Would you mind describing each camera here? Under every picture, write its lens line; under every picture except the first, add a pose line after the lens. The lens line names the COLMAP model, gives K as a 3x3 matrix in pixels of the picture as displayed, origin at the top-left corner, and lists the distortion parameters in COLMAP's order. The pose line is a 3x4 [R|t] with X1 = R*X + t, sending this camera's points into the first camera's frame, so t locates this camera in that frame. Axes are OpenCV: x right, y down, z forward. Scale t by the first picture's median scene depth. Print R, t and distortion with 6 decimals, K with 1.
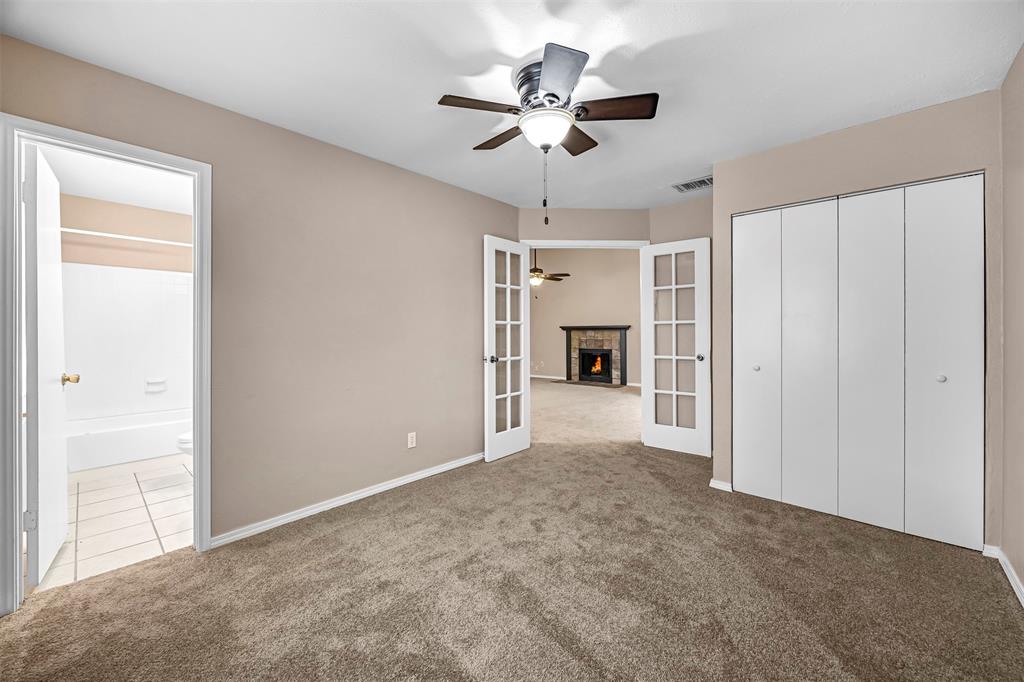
lens RADIAL K [[395.0, 0, 514.5], [0, 395.0, 339.1], [0, 0, 1]] dist [-0.001206, -0.000095]
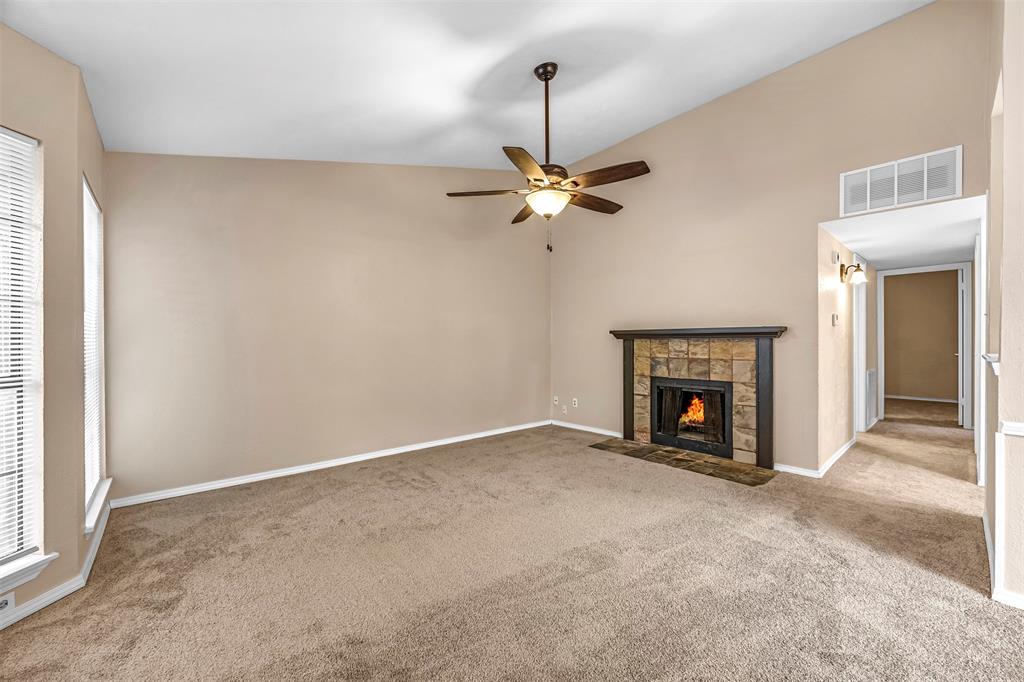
lens RADIAL K [[395.0, 0, 514.5], [0, 395.0, 339.1], [0, 0, 1]] dist [-0.001206, -0.000095]
pose [[0.994458, 0.001253, -0.105125, 0.050180], [-0.003578, 0.999753, -0.021927, -0.010780], [0.105072, 0.022181, 0.994217, 0.519586]]
